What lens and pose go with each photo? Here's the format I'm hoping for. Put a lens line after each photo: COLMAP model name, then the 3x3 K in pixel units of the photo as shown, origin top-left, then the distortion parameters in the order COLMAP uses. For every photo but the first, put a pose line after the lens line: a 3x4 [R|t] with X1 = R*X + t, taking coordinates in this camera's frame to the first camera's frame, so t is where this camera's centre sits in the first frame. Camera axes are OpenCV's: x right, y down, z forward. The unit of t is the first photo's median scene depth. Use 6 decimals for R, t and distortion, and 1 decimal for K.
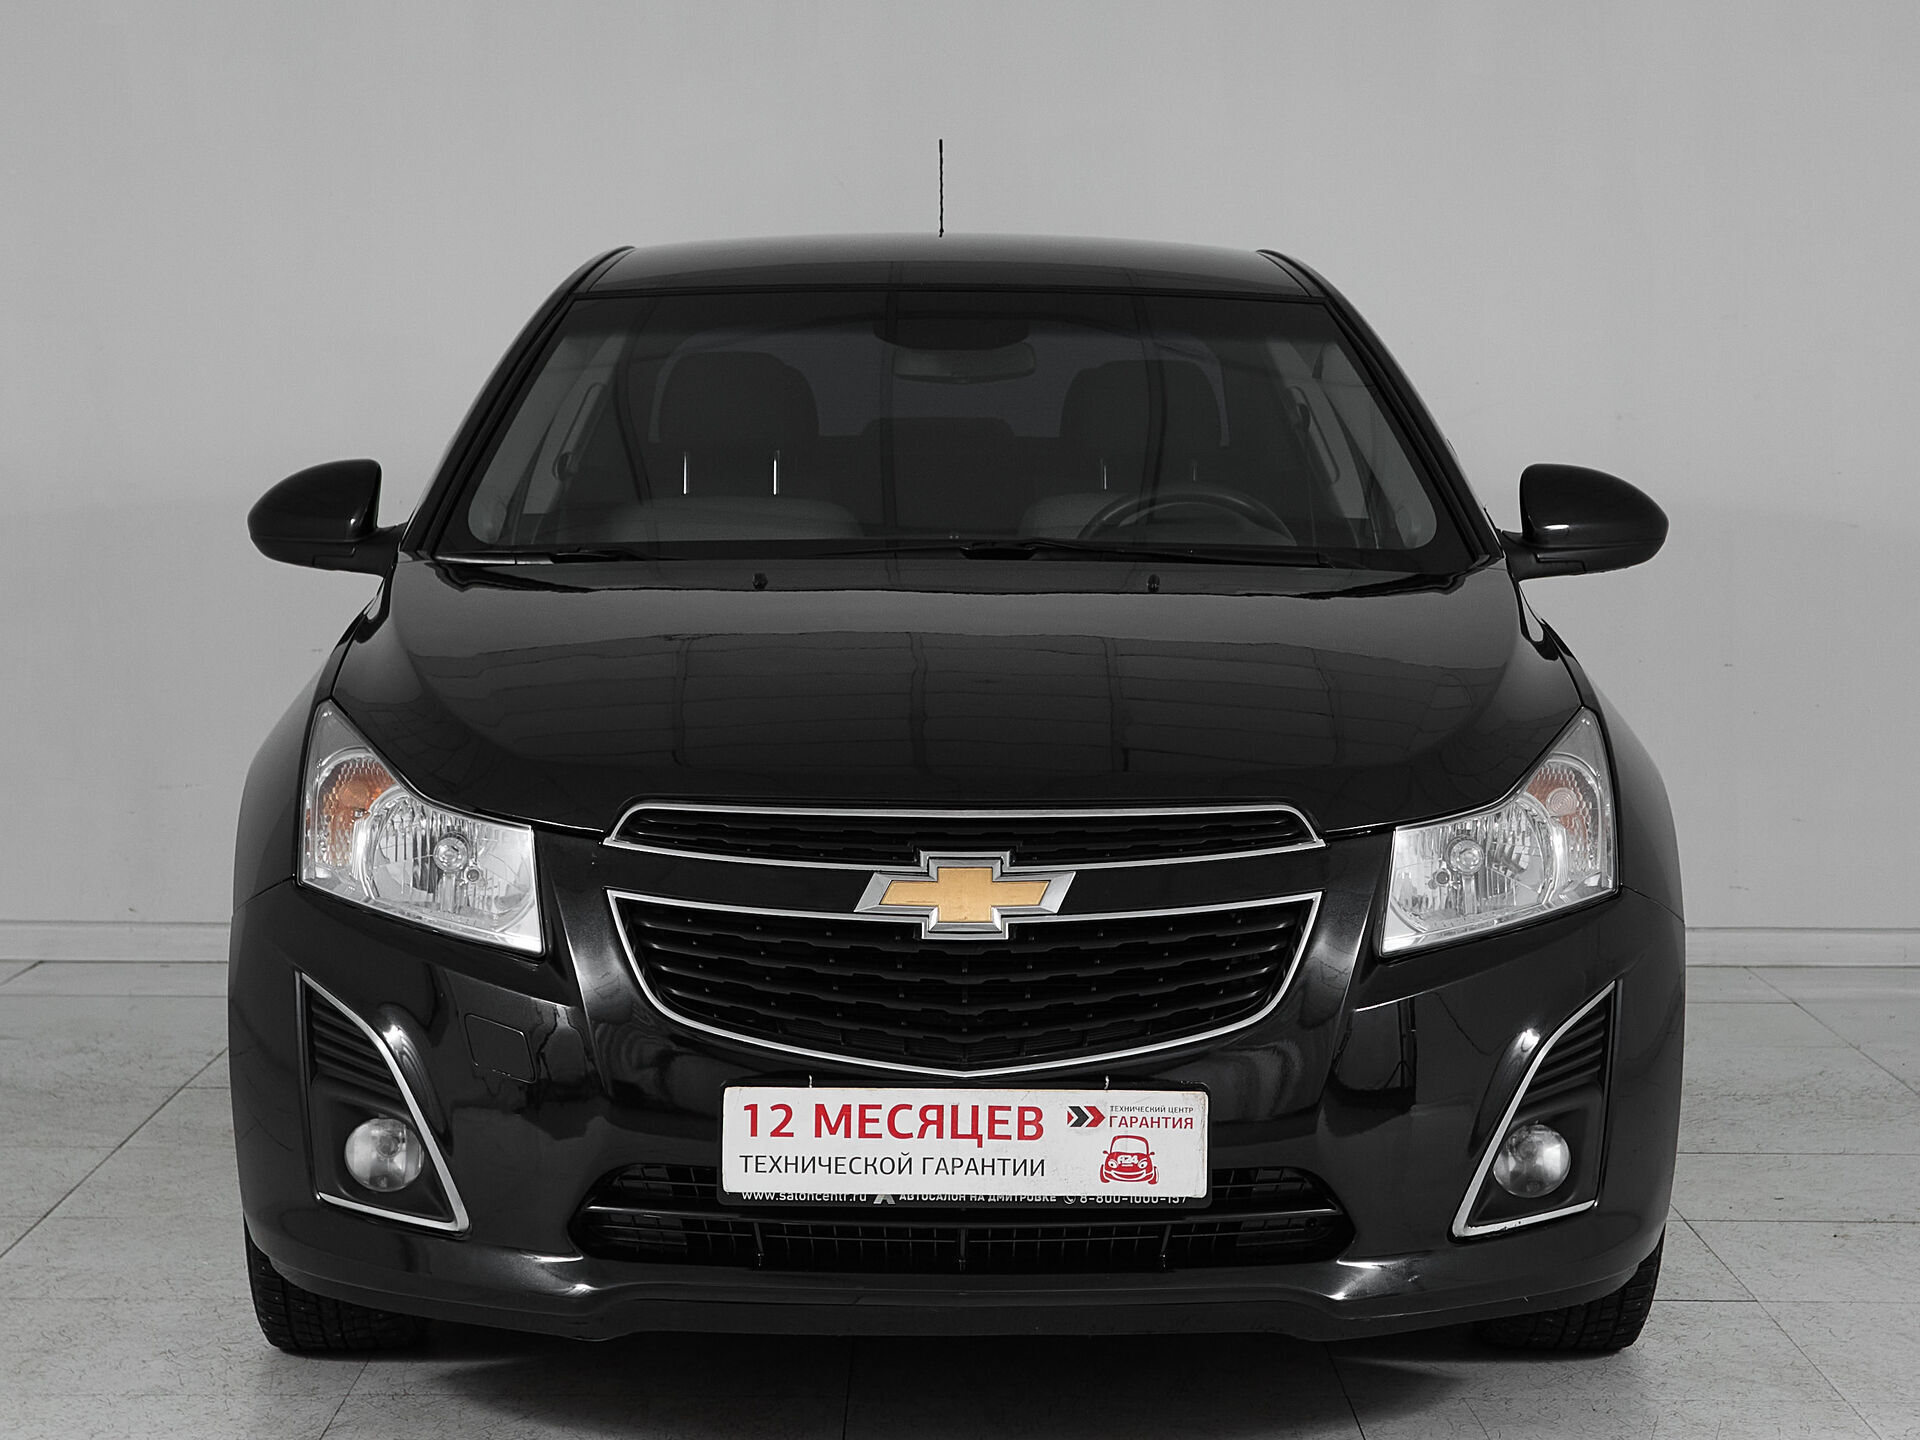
lens RADIAL K [[3617.8, 0, 960.0], [0, 3617.8, 720.0], [0, 0, 1]] dist [0.002316, 1.219654]
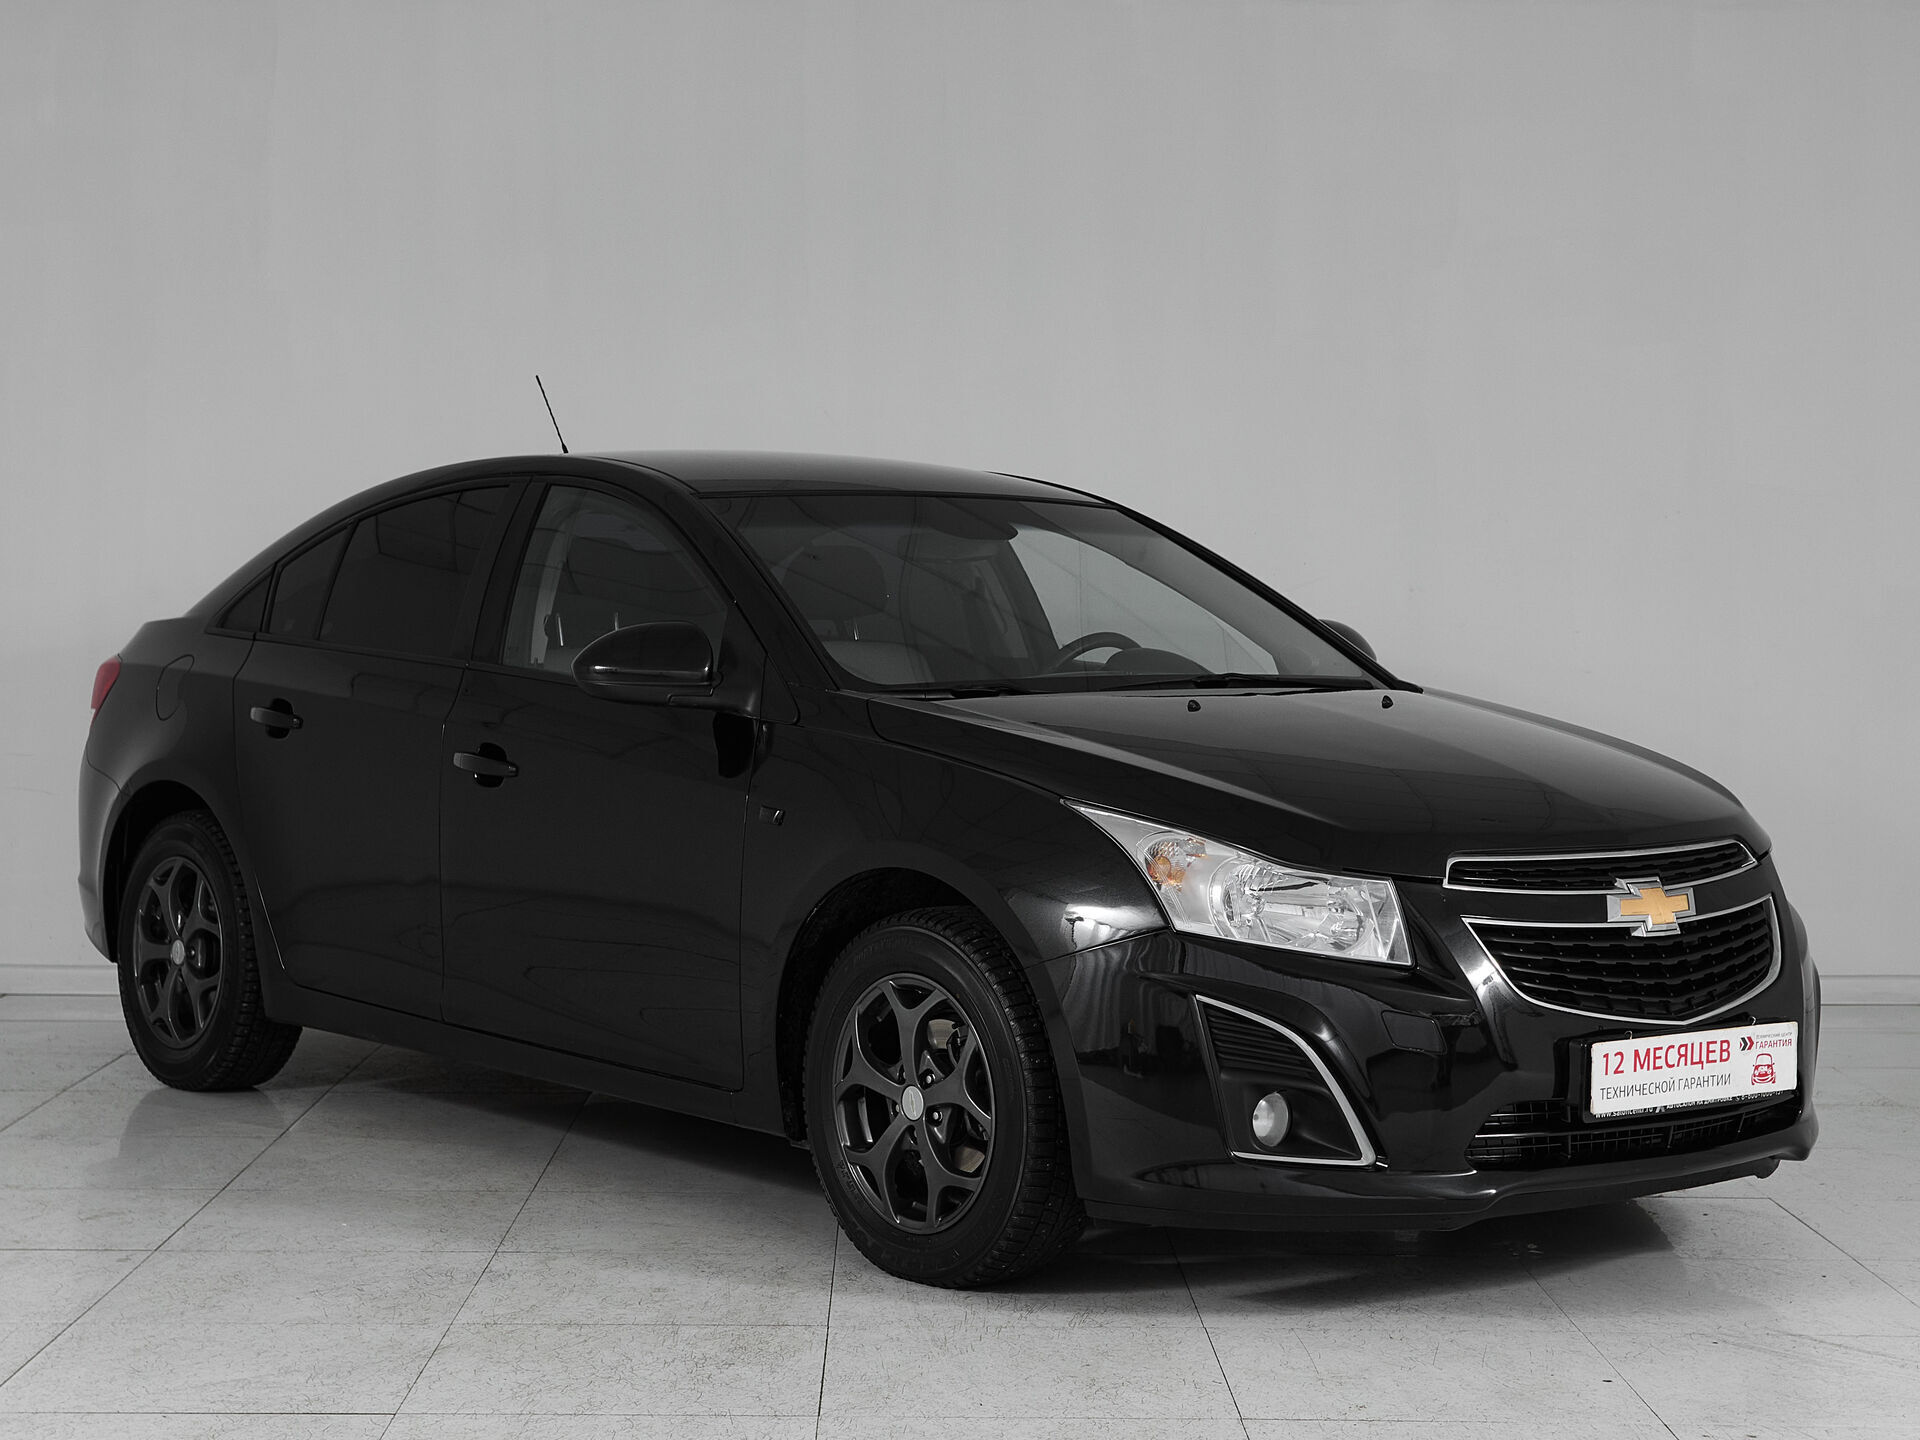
lens RADIAL K [[3617.8, 0, 960.0], [0, 3617.8, 720.0], [0, 0, 1]] dist [0.002316, 1.219654]
pose [[0.767642, -0.027321, 0.640296, -1.215968], [0.026535, 0.999589, 0.010839, -0.054825], [-0.640329, 0.008670, 0.768052, 0.019150]]
